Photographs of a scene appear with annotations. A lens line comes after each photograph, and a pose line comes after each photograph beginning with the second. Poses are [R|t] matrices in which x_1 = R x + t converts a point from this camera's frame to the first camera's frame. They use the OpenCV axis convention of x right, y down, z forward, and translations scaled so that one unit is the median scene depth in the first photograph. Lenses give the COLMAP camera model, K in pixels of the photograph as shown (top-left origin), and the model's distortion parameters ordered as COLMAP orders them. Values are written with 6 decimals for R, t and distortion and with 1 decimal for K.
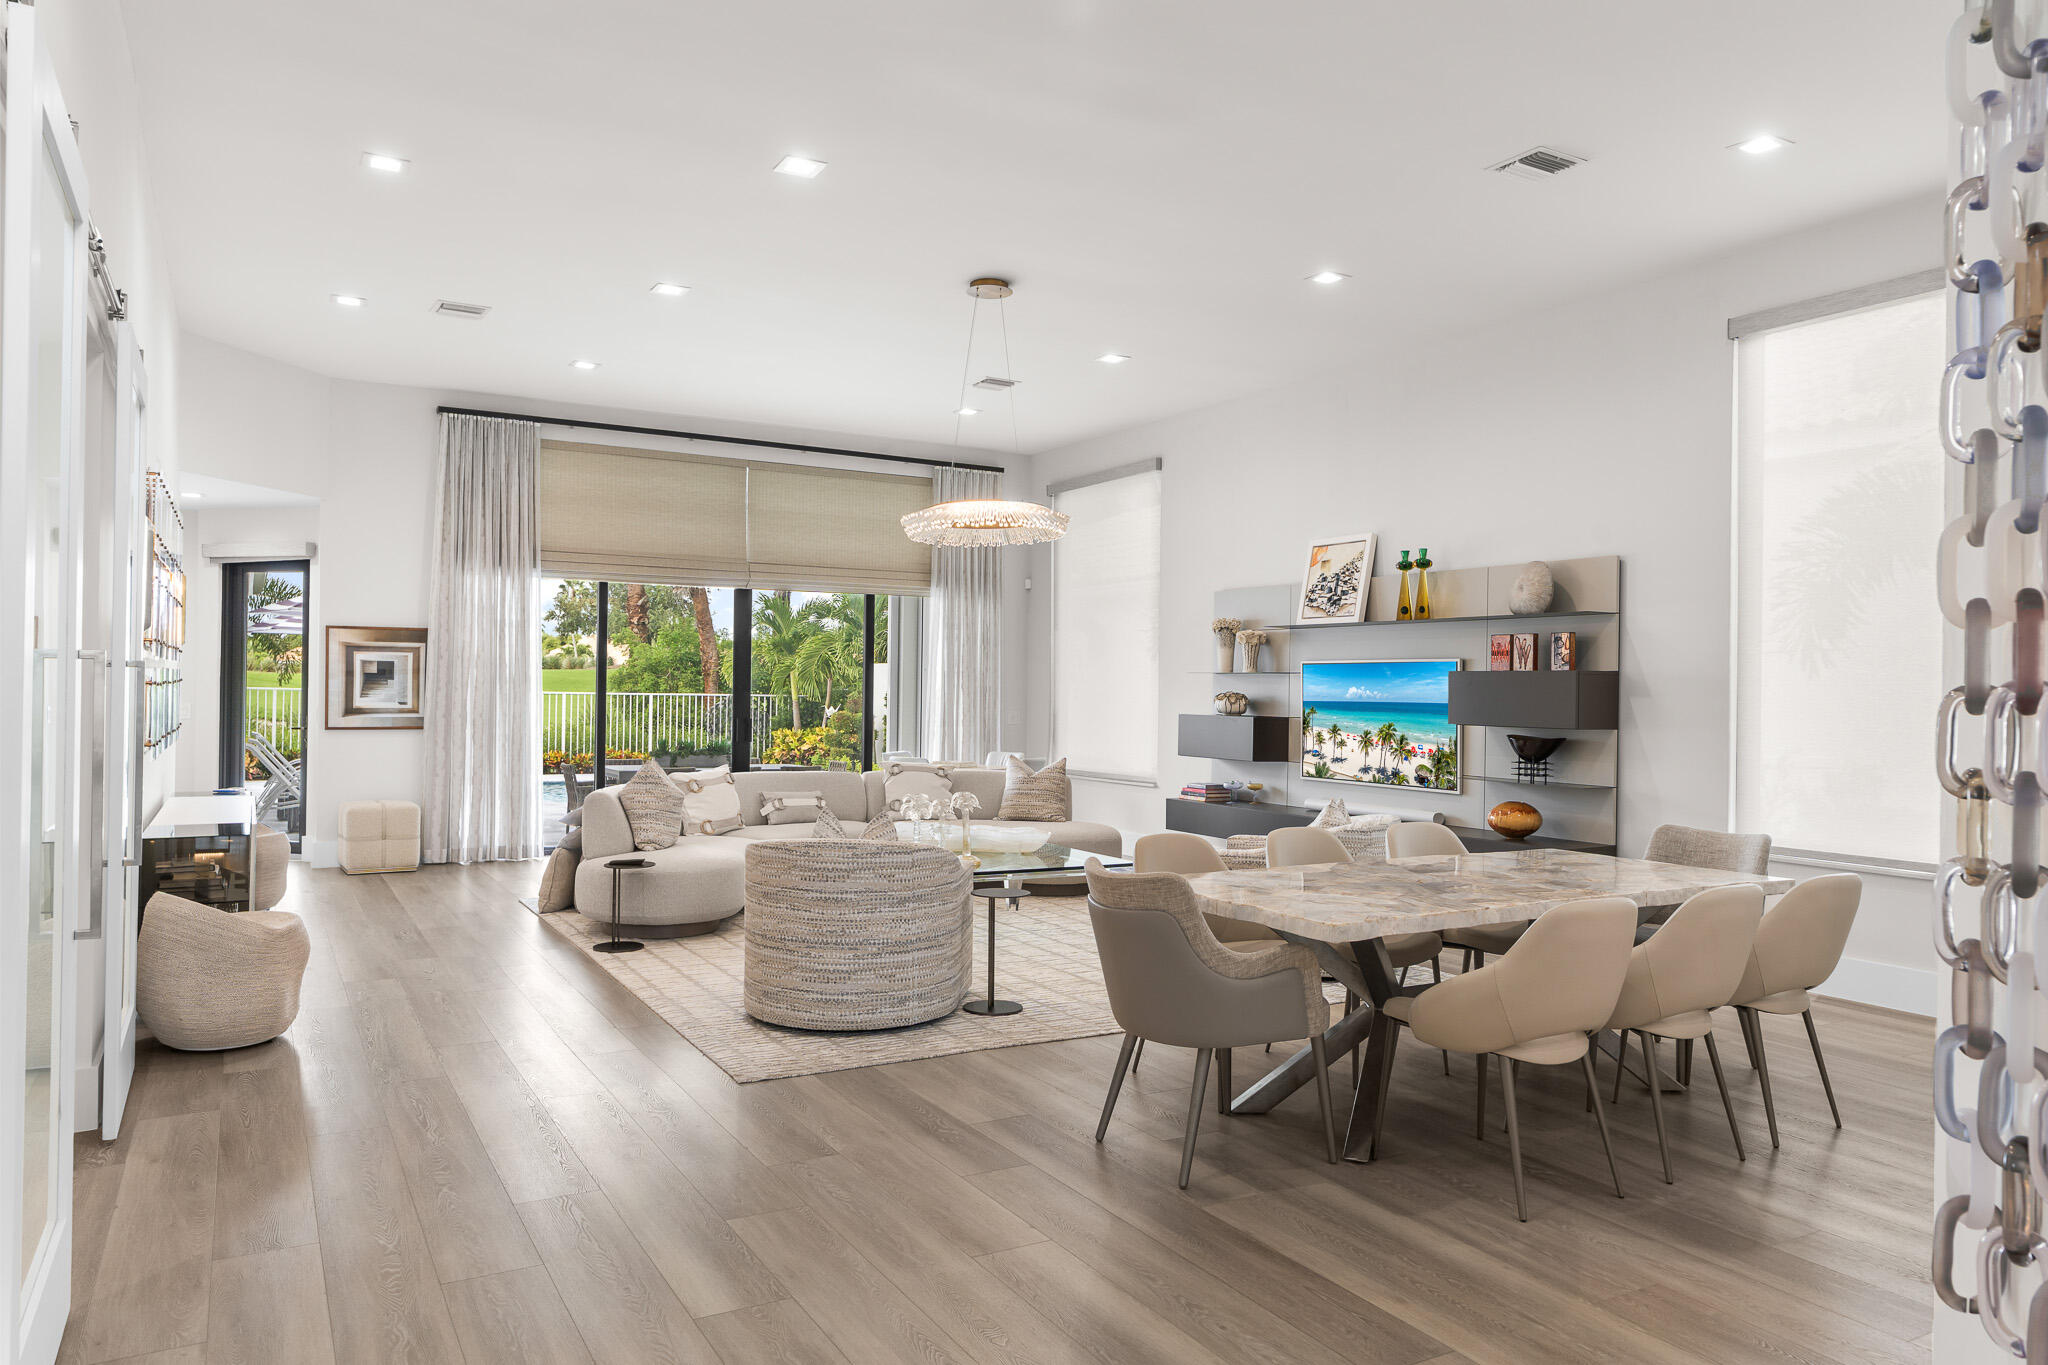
lens RADIAL K [[1364.1, 0, 1025.4], [0, 1364.1, 690.0], [0, 0, 1]] dist [-0.005796, -0.000216]
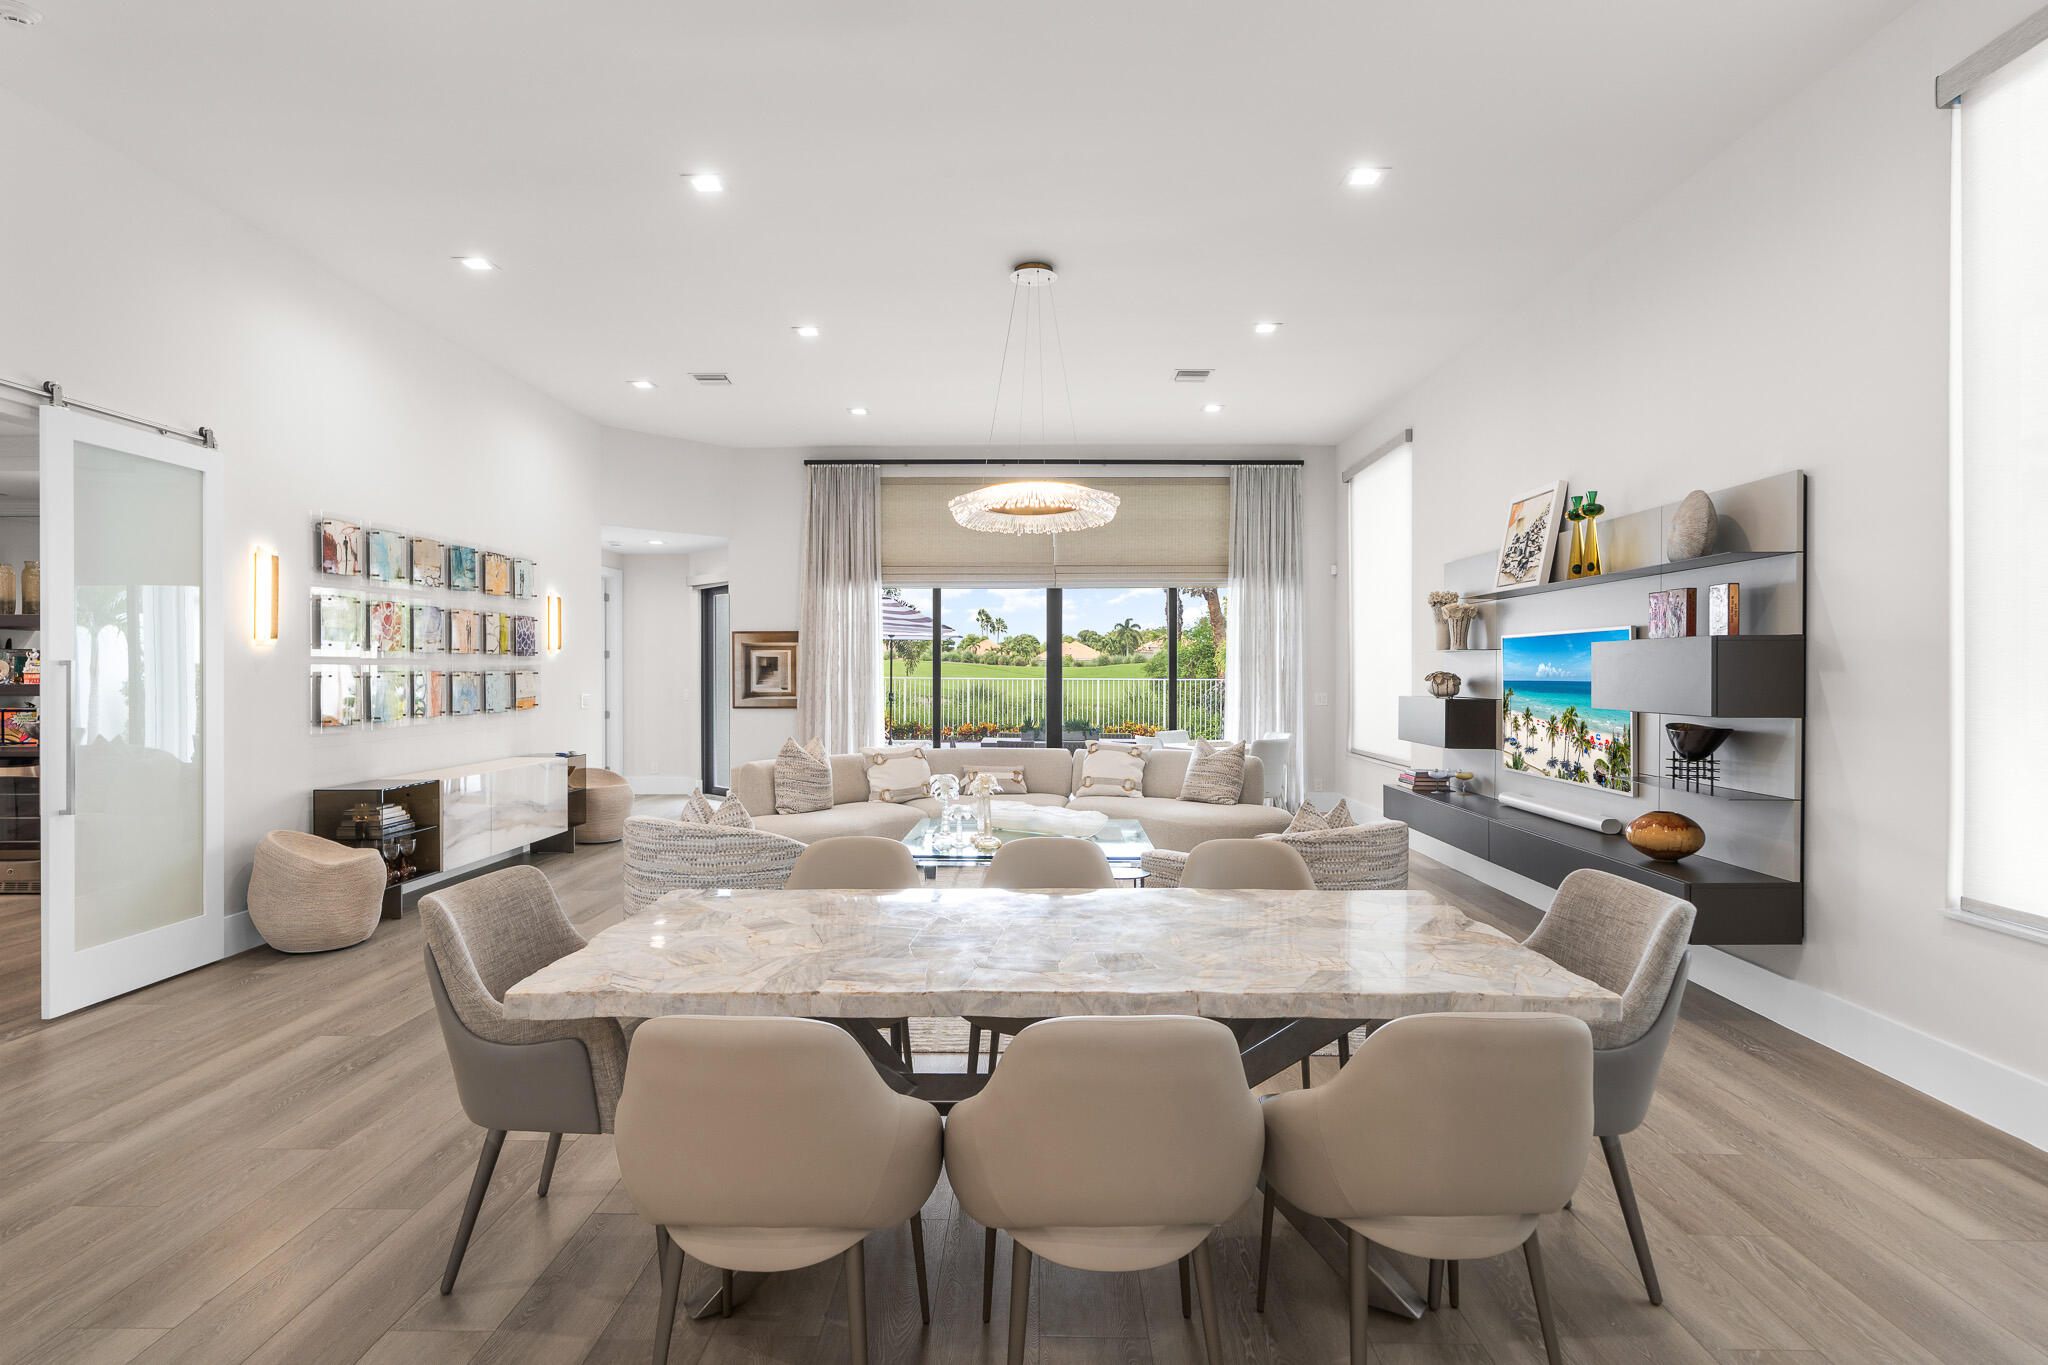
lens RADIAL K [[1065.7, 0, 1018.6], [0, 1065.7, 676.9], [0, 0, 1]] dist [0.001574, 0.000851]
pose [[0.856486, -0.010619, -0.516061, 0.305728], [0.011092, 0.999936, -0.002167, 0.003487], [0.516051, -0.003868, 0.856549, 0.266448]]
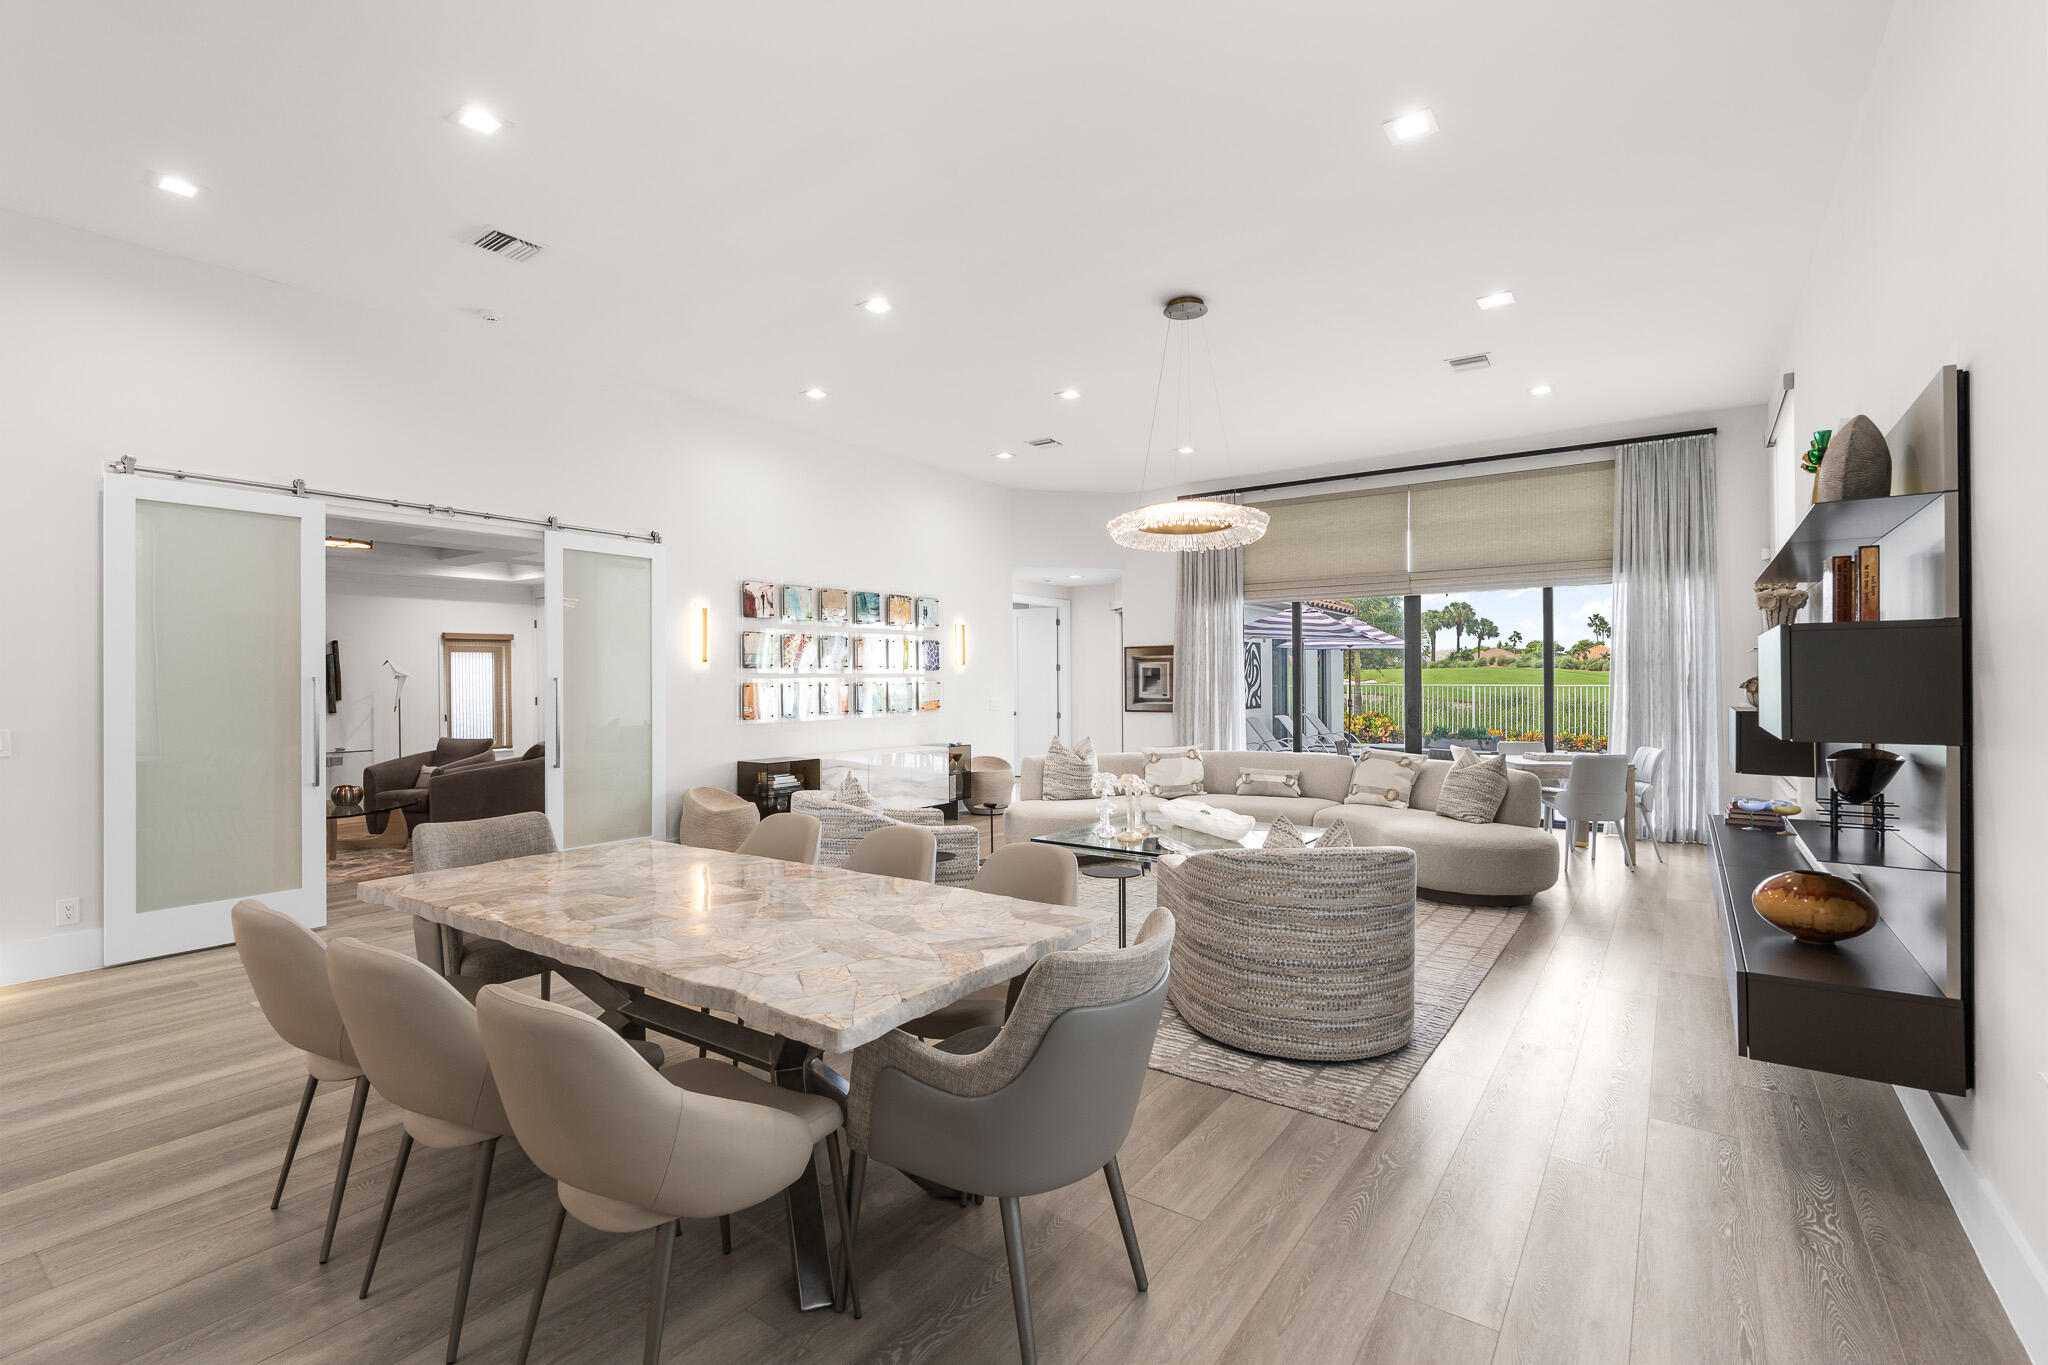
lens RADIAL K [[925.1, 0, 1020.6], [0, 925.1, 679.3], [0, 0, 1]] dist [-0.005808, 0.001698]
pose [[0.410987, -0.017771, -0.911468, 0.482460], [0.011301, 0.999832, -0.014399, 0.005802], [0.911571, -0.004382, 0.411119, 0.484196]]
